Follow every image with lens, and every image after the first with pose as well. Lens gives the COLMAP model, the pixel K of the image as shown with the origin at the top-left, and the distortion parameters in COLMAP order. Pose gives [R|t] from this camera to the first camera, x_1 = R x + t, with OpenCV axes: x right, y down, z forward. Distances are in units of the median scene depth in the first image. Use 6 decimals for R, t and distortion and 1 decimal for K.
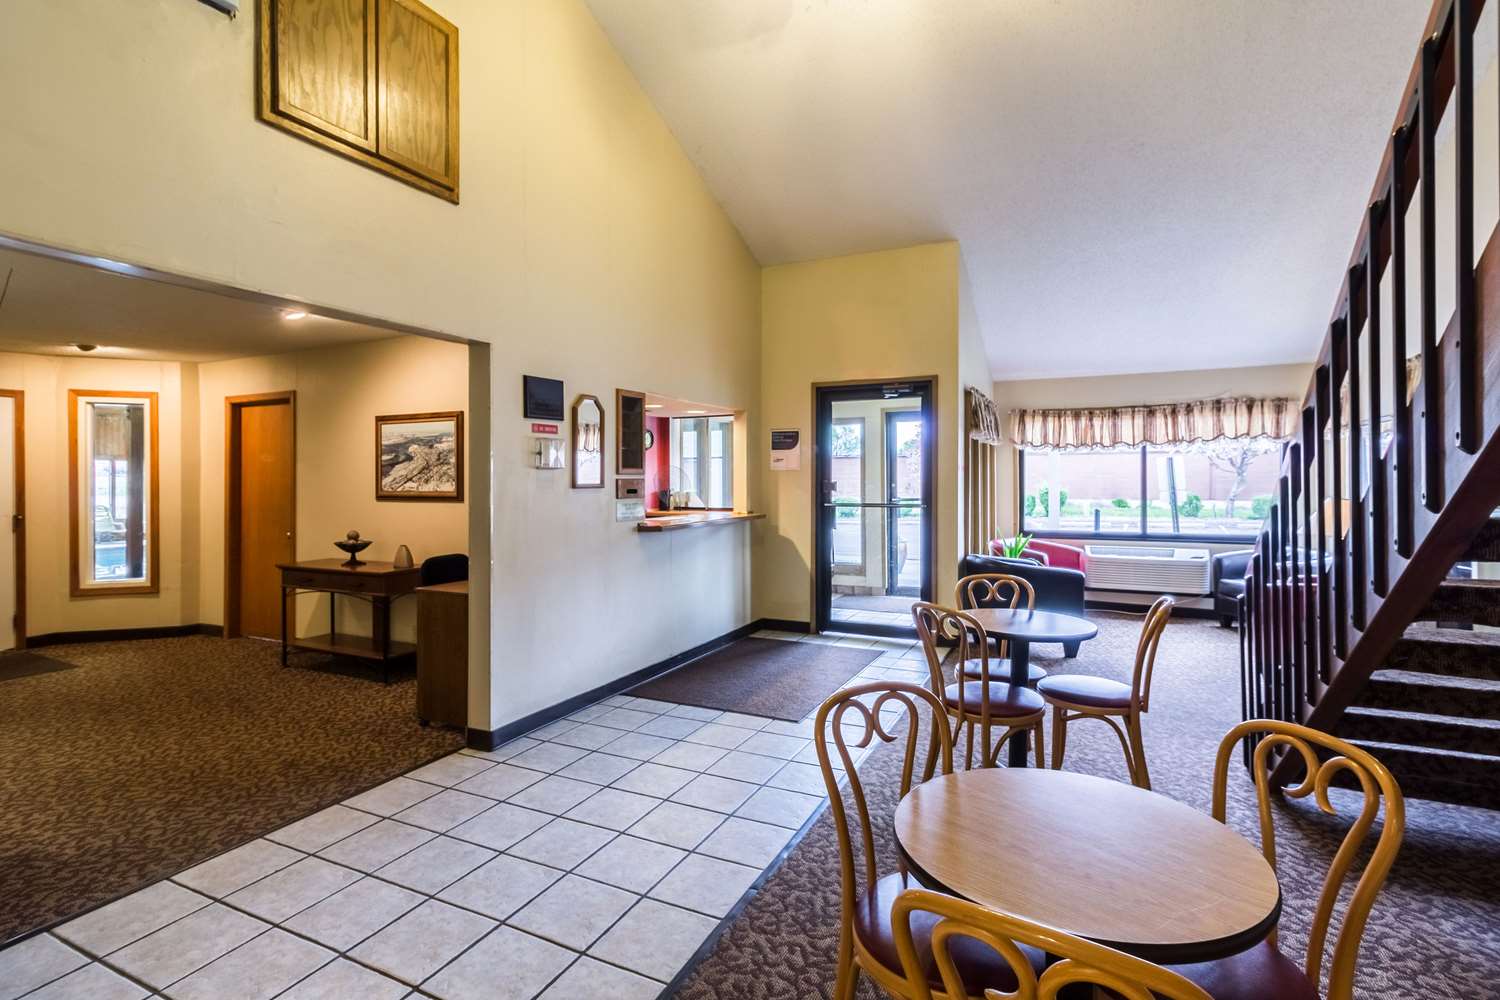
lens RADIAL K [[707.1, 0, 740.6], [0, 707.1, 475.1], [0, 0, 1]] dist [-0.002279, 0.000121]
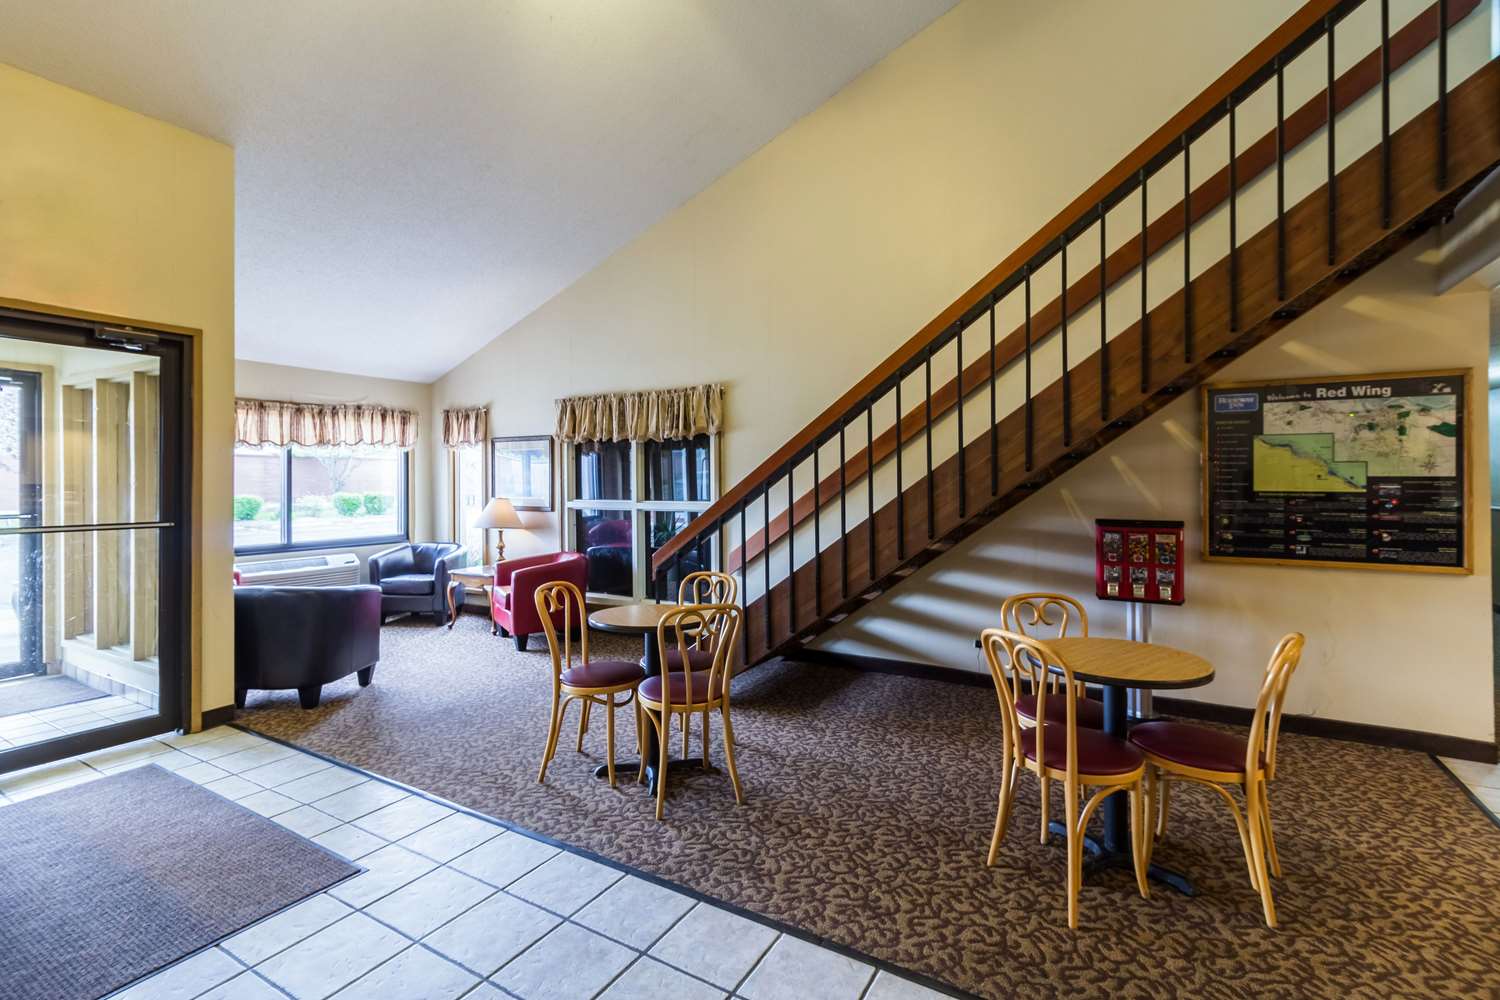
lens RADIAL K [[707.1, 0, 748.5], [0, 707.1, 488.6], [0, 0, 1]] dist [-0.002279, 0.000121]
pose [[0.058694, -0.005940, 0.998258, -0.314109], [-0.007650, 0.999950, 0.006400, 0.002627], [-0.998247, -0.008013, 0.058645, 0.374978]]
